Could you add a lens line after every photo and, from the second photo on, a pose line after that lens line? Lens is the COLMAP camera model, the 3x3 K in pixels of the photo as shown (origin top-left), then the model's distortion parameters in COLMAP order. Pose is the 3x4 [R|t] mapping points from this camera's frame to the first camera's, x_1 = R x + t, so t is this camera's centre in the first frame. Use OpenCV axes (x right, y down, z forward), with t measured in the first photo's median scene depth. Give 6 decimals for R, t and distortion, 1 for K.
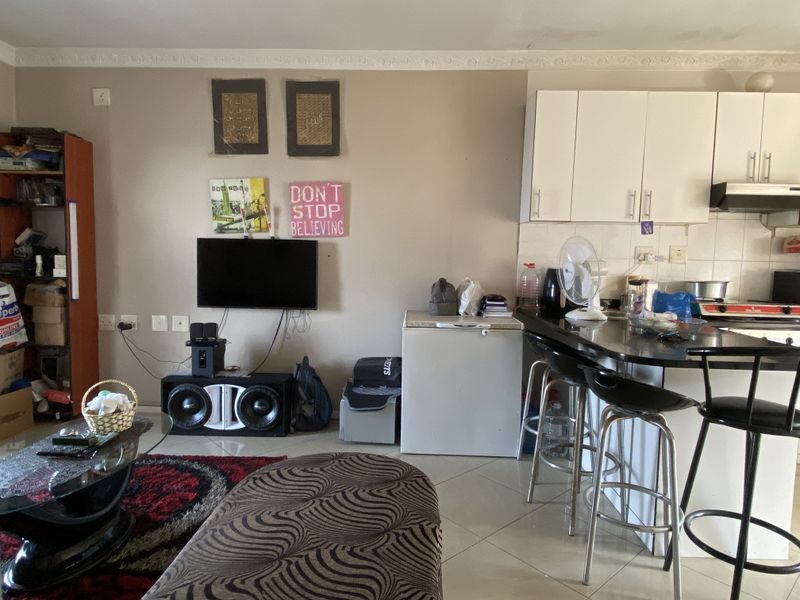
lens RADIAL K [[488.8, 0, 401.0], [0, 488.8, 295.6], [0, 0, 1]] dist [0.080987, -0.093497]
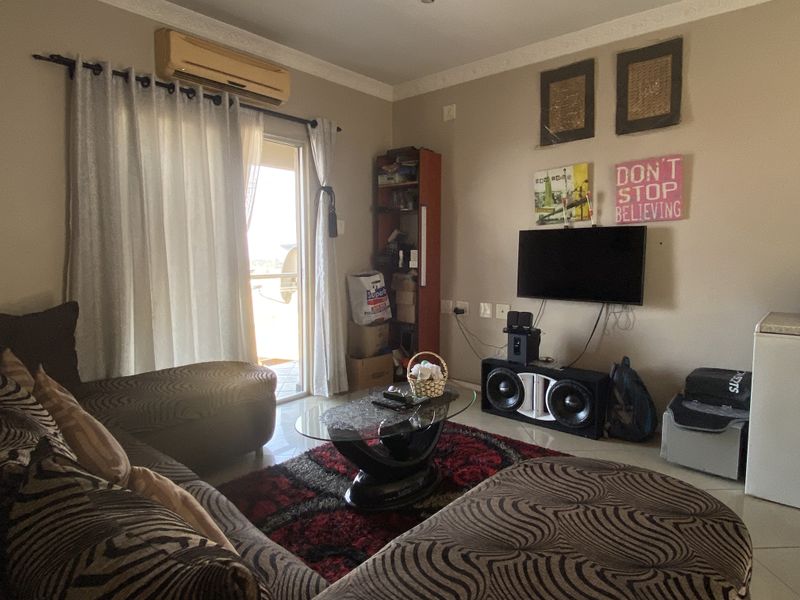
lens RADIAL K [[488.8, 0, 401.0], [0, 488.8, 295.6], [0, 0, 1]] dist [0.080987, -0.093497]
pose [[0.772366, 0.037717, -0.634057, 0.060162], [-0.036732, 0.999217, 0.014694, 0.015263], [0.634115, 0.011941, 0.773147, 0.044872]]
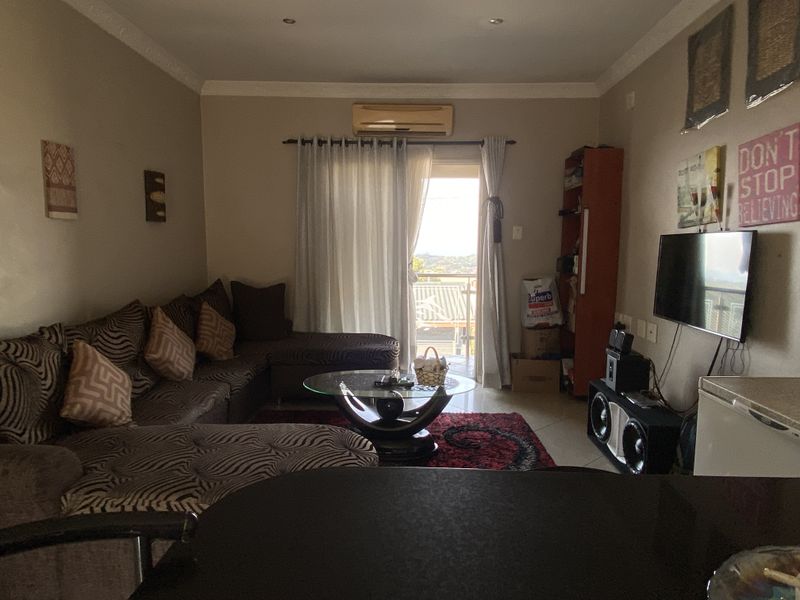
lens RADIAL K [[488.8, 0, 401.0], [0, 488.8, 295.6], [0, 0, 1]] dist [0.080987, -0.093497]
pose [[-0.000252, 0.081182, -0.996699, 0.475192], [-0.092227, 0.992450, 0.080859, -0.043401], [0.995738, 0.091943, 0.007237, 0.593523]]
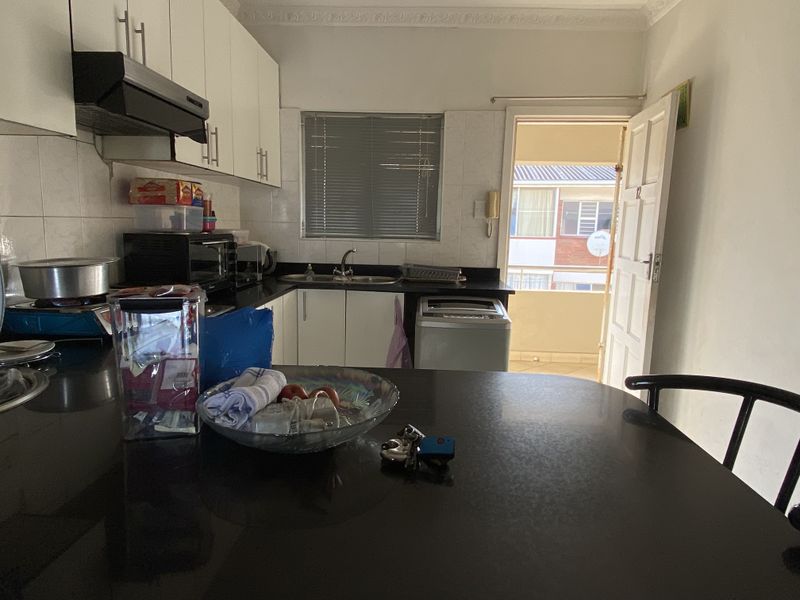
lens RADIAL K [[488.8, 0, 401.0], [0, 488.8, 295.6], [0, 0, 1]] dist [0.080987, -0.093497]
pose [[0.022933, -0.163996, 0.986194, 0.136202], [0.059948, 0.984904, 0.162388, -0.053555], [-0.997938, 0.055396, 0.032418, 0.649126]]
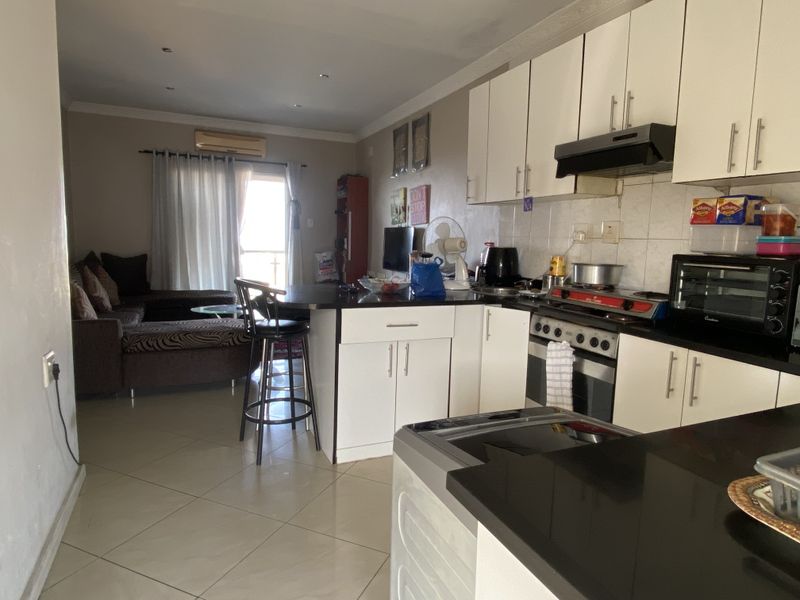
lens RADIAL K [[488.8, 0, 401.0], [0, 488.8, 295.6], [0, 0, 1]] dist [0.080987, -0.093497]
pose [[0.431149, 0.099803, -0.896744, 1.195950], [-0.094407, 0.993398, 0.065170, -0.000212], [0.897328, 0.056561, 0.437725, 0.355219]]
